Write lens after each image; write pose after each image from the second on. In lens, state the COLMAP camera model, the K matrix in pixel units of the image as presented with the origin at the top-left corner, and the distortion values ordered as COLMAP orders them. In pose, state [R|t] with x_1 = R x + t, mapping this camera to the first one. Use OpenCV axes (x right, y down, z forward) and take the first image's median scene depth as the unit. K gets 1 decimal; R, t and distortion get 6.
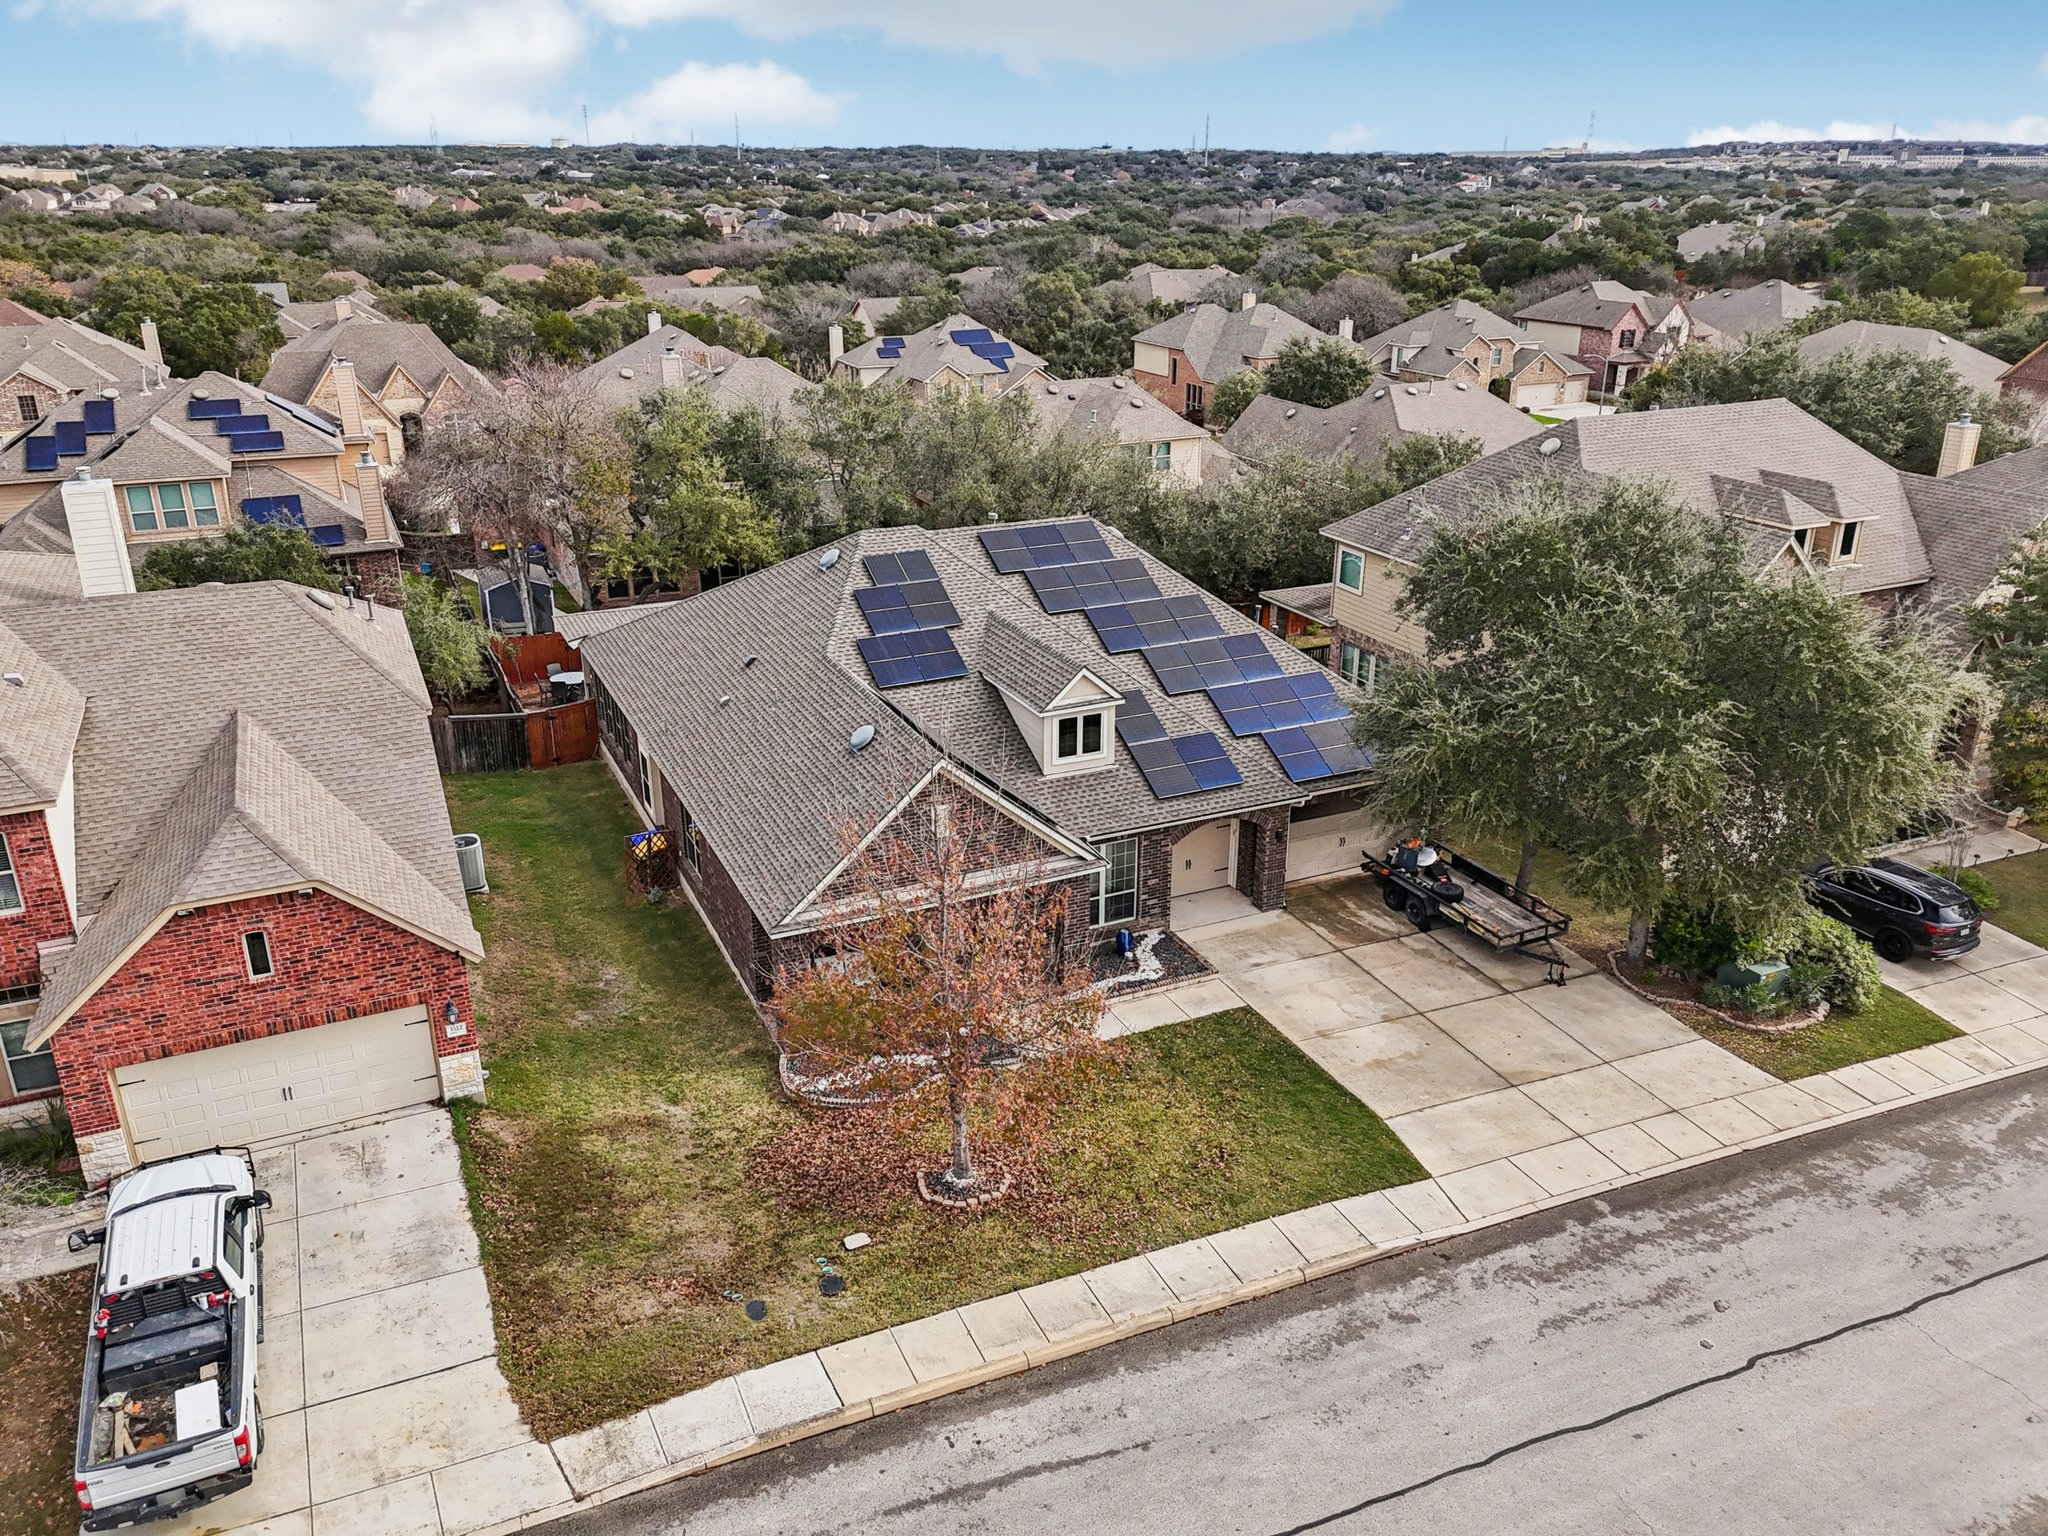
lens RADIAL K [[1499.5, 0, 1047.7], [0, 1499.5, 769.8], [0, 0, 1]] dist [0.070896, -0.065868]
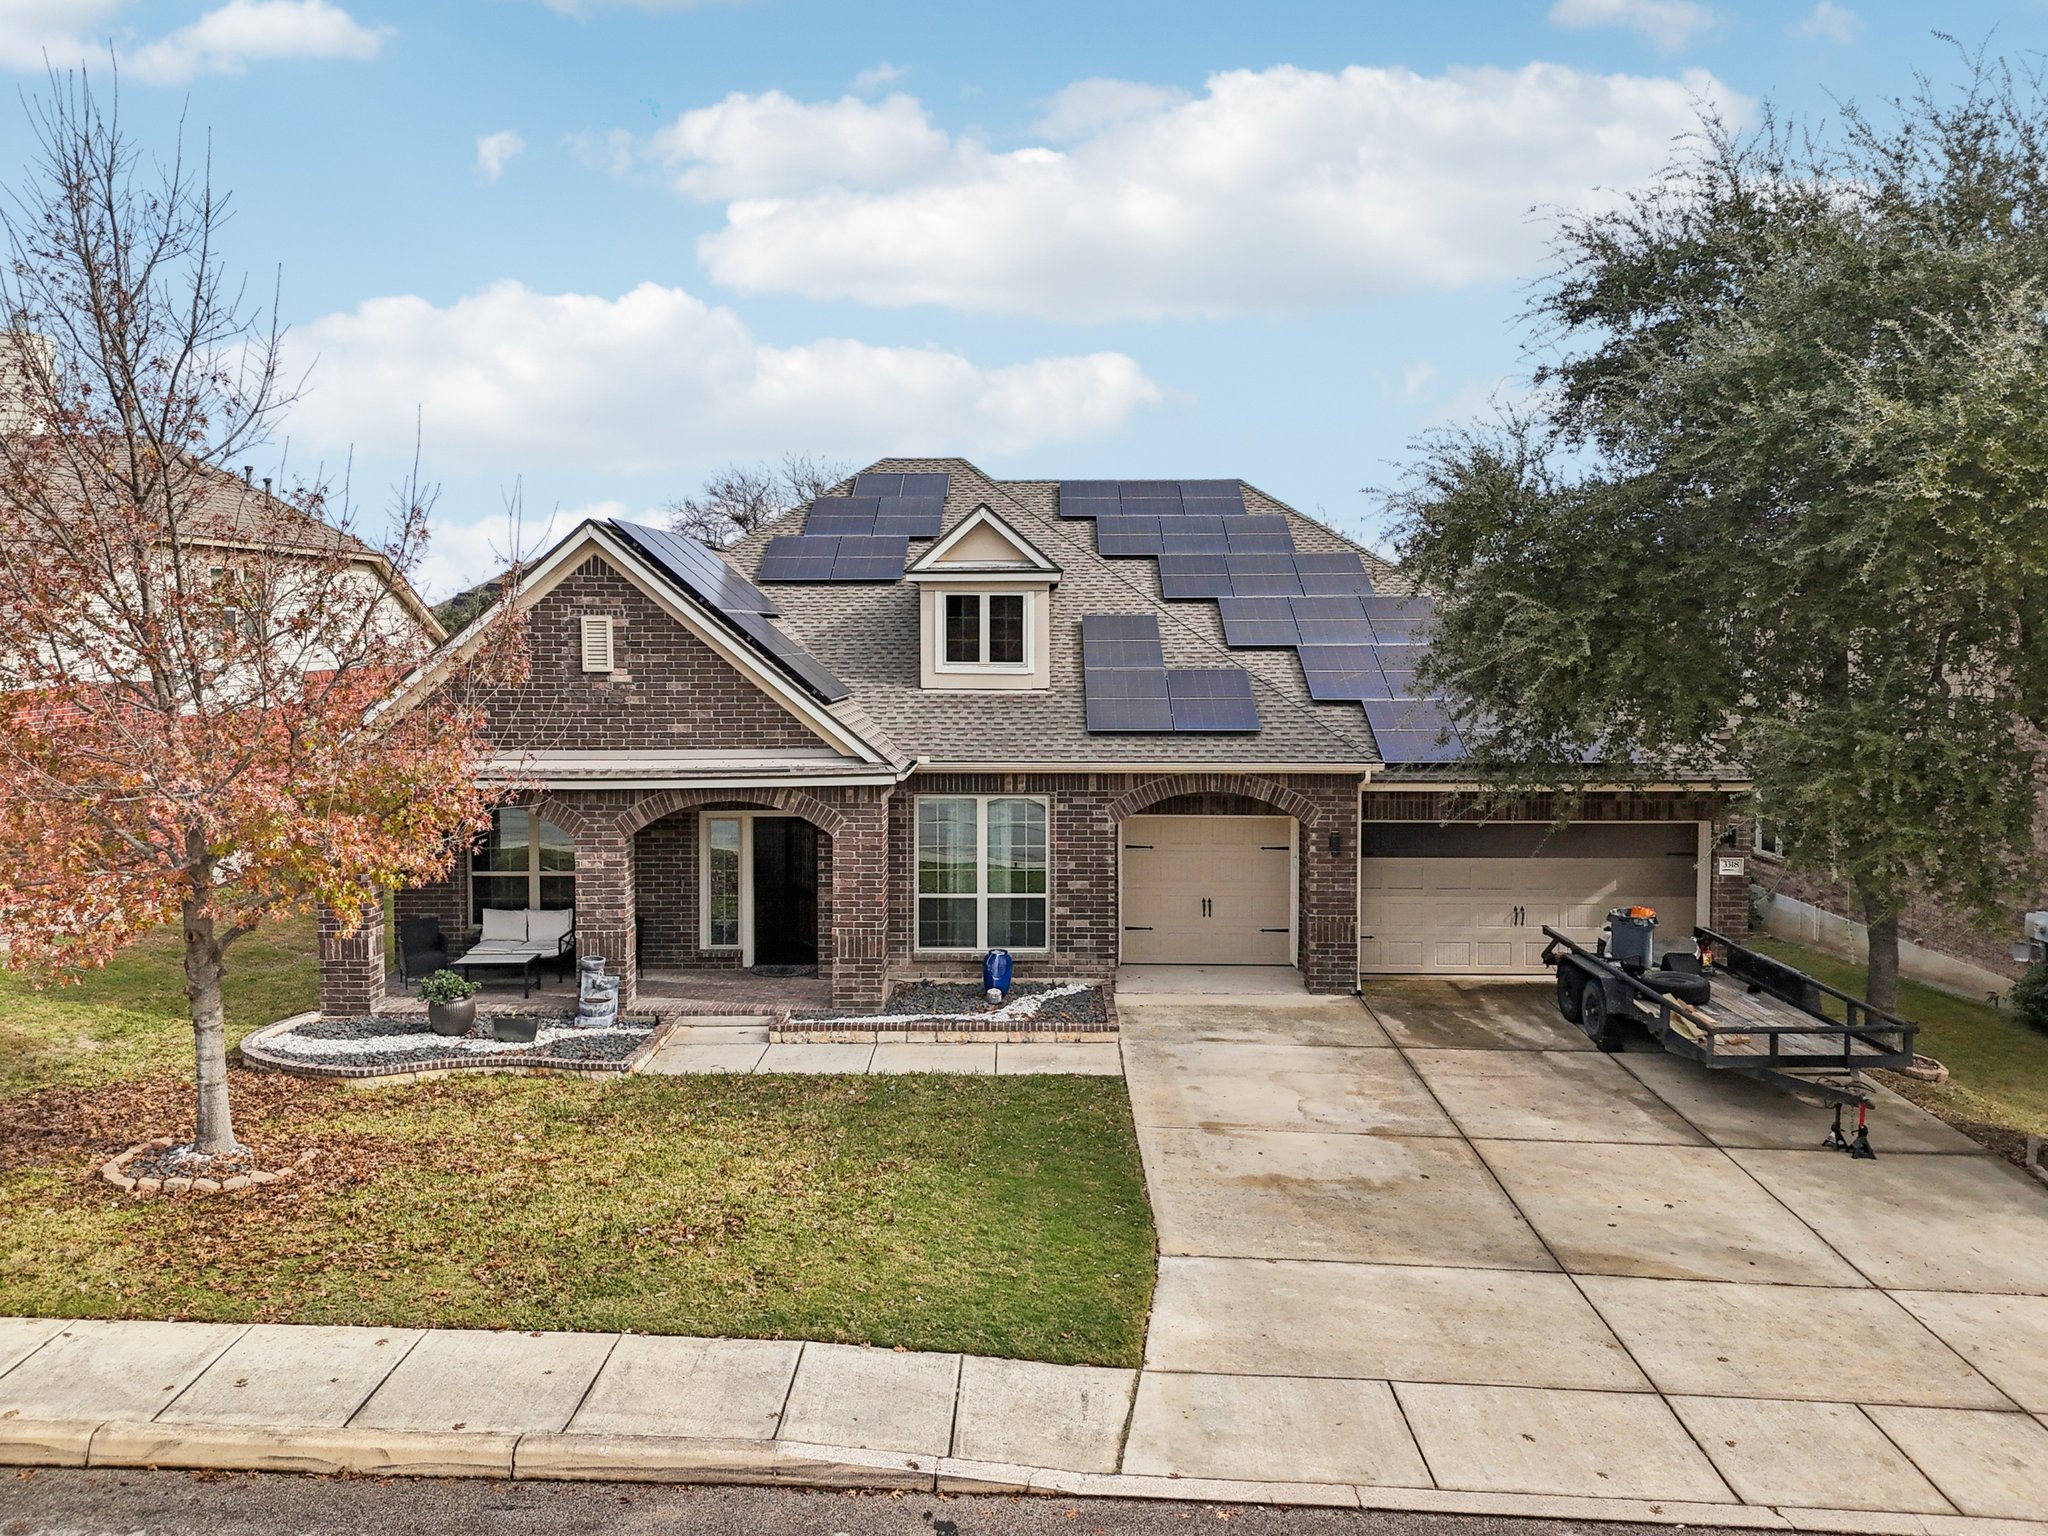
lens RADIAL K [[1520.2, 0, 1033.8], [0, 1520.2, 707.5], [0, 0, 1]] dist [0.067884, -0.066789]
pose [[0.903747, 0.025266, -0.427320, 0.363930], [-0.156820, 0.948399, -0.275586, 0.209312], [0.398307, 0.316072, 0.861075, 0.574220]]
